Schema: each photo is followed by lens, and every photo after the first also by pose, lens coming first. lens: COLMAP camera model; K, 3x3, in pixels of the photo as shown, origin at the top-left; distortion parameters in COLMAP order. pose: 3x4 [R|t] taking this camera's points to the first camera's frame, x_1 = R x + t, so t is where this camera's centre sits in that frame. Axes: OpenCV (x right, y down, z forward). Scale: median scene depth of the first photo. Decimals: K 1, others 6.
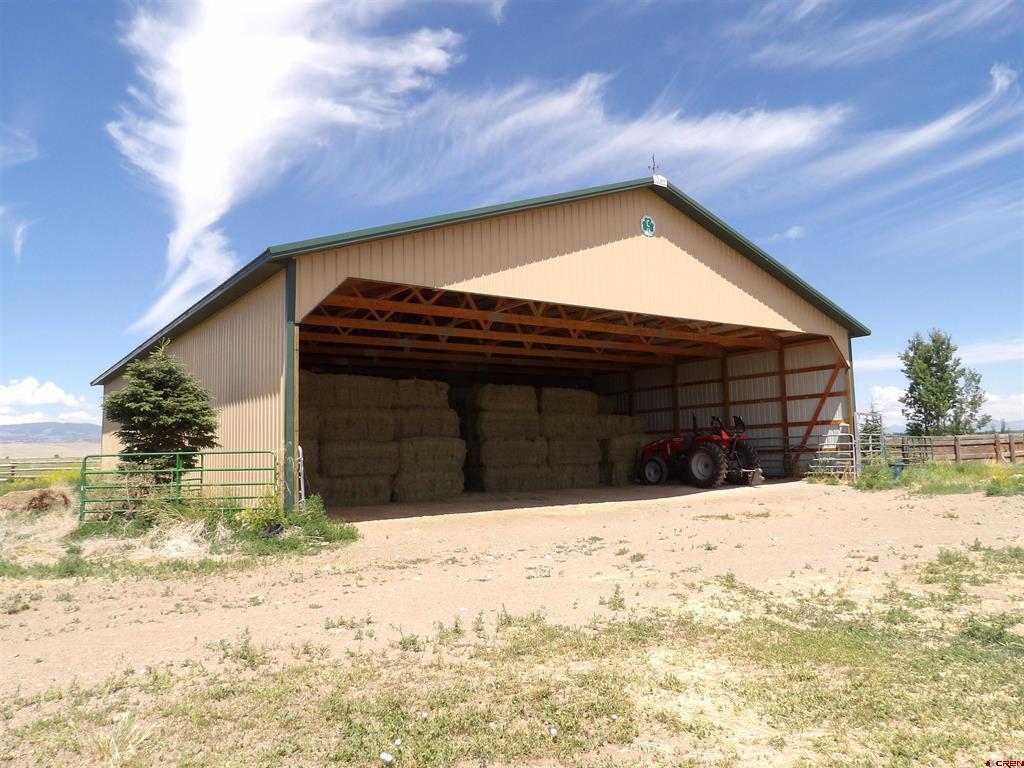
lens RADIAL K [[750.8, 0, 512.0], [0, 750.8, 384.0], [0, 0, 1]] dist [-0.000682, -0.000054]
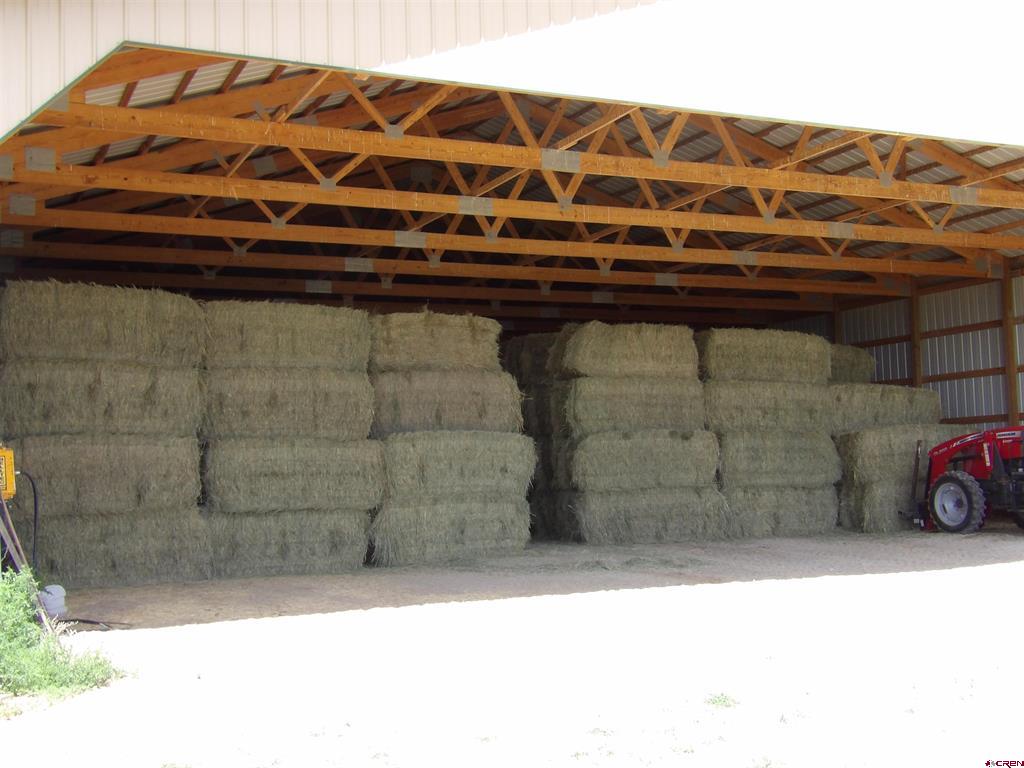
lens RADIAL K [[1242.4, 0, 512.0], [0, 1242.4, 384.0], [0, 0, 1]] dist [0.064535, -0.020504]
pose [[0.983415, -0.013521, -0.180863, 0.063699], [0.018477, 0.999498, 0.025748, 0.018580], [0.180424, -0.028663, 0.983171, 0.199954]]
